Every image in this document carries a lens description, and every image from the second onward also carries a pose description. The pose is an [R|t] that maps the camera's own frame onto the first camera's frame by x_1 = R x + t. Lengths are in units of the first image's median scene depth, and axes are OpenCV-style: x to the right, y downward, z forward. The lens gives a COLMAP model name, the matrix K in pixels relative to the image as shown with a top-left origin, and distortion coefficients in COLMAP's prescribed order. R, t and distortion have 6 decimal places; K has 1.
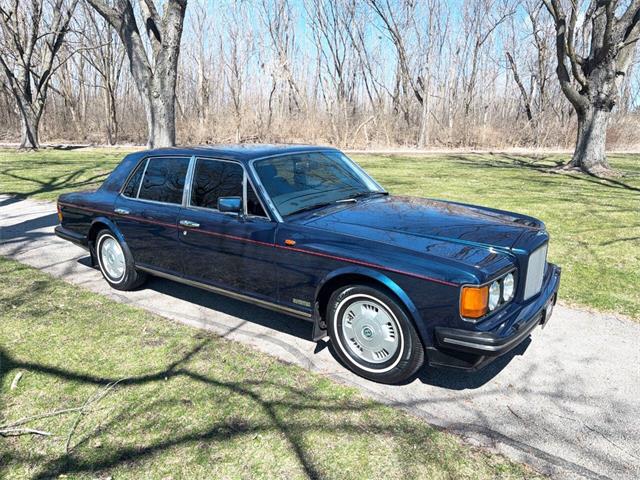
lens RADIAL K [[451.9, 0, 317.6], [0, 451.9, 249.4], [0, 0, 1]] dist [0.041368, -0.050038]
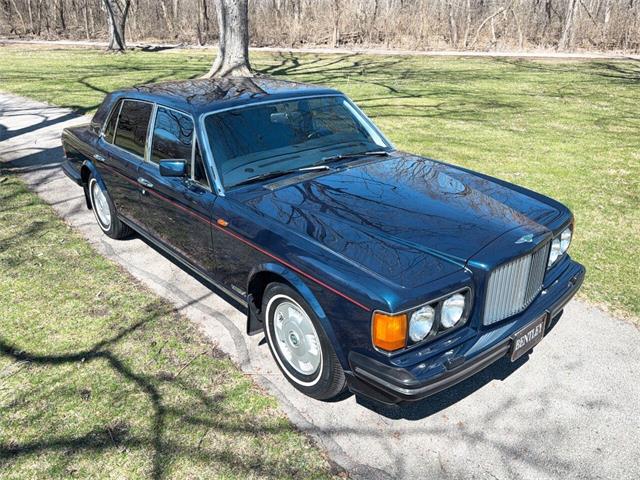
lens RADIAL K [[500.5, 0, 322.6], [0, 500.5, 238.6], [0, 0, 1]] dist [0.051358, -0.063788]
pose [[0.977196, 0.080009, -0.196691, 0.057319], [-0.050569, 0.987333, 0.150388, -0.025275], [0.206232, -0.137012, 0.968863, 0.021066]]
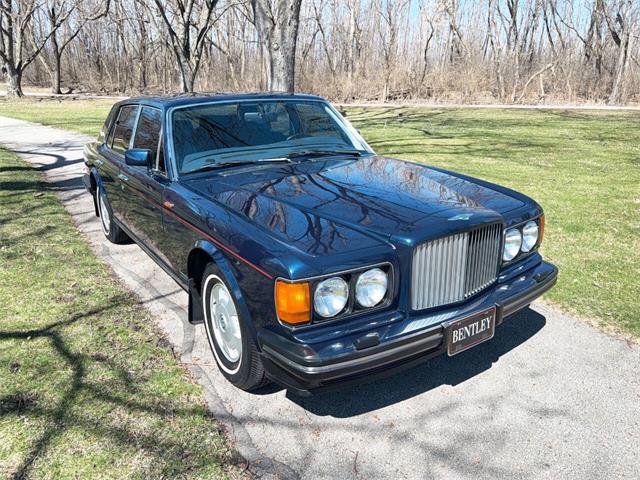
lens RADIAL K [[481.4, 0, 314.2], [0, 481.4, 233.5], [0, 0, 1]] dist [0.050581, -0.055577]
pose [[0.942333, 0.089862, -0.322387, 0.090704], [-0.076503, 0.995611, 0.053899, -0.005695], [0.325816, -0.026128, 0.945072, 0.041382]]
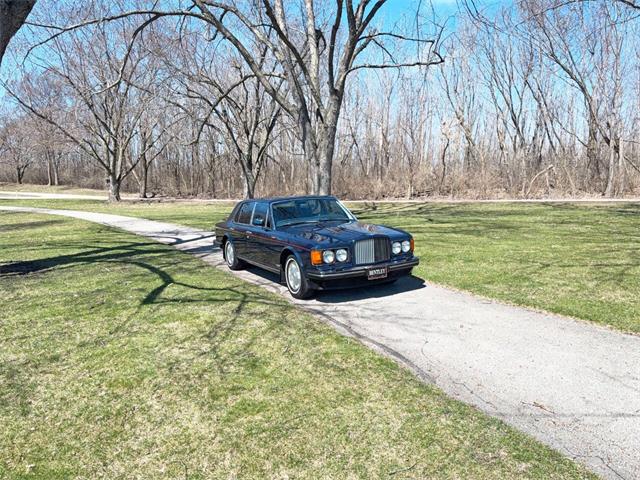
lens RADIAL K [[437.4, 0, 315.1], [0, 437.4, 252.9], [0, 0, 1]] dist [0.099117, -0.116551]
pose [[0.909540, 0.033456, -0.414268, 0.192384], [-0.075724, 0.993411, -0.086026, 0.043159], [0.408660, 0.109614, 0.906080, -0.166784]]
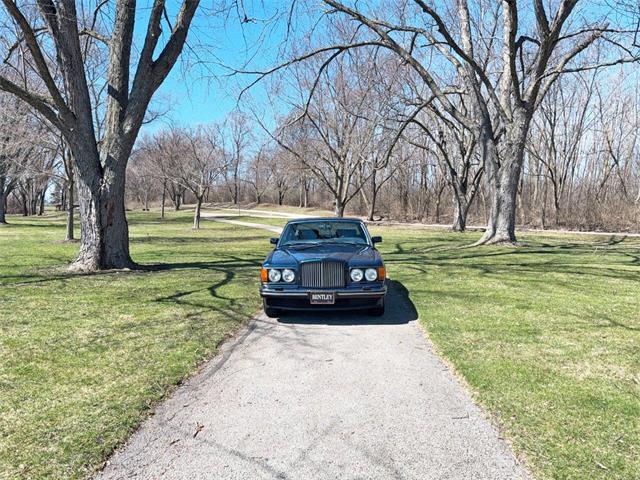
lens RADIAL K [[473.8, 0, 320.0], [0, 473.8, 240.0], [0, 0, 1]] dist [0.087799, -0.109225]
pose [[0.586112, 0.041268, -0.809178, 0.382171], [-0.206663, 0.973283, -0.100055, 0.018221], [0.783430, 0.225871, 0.578982, -0.042164]]
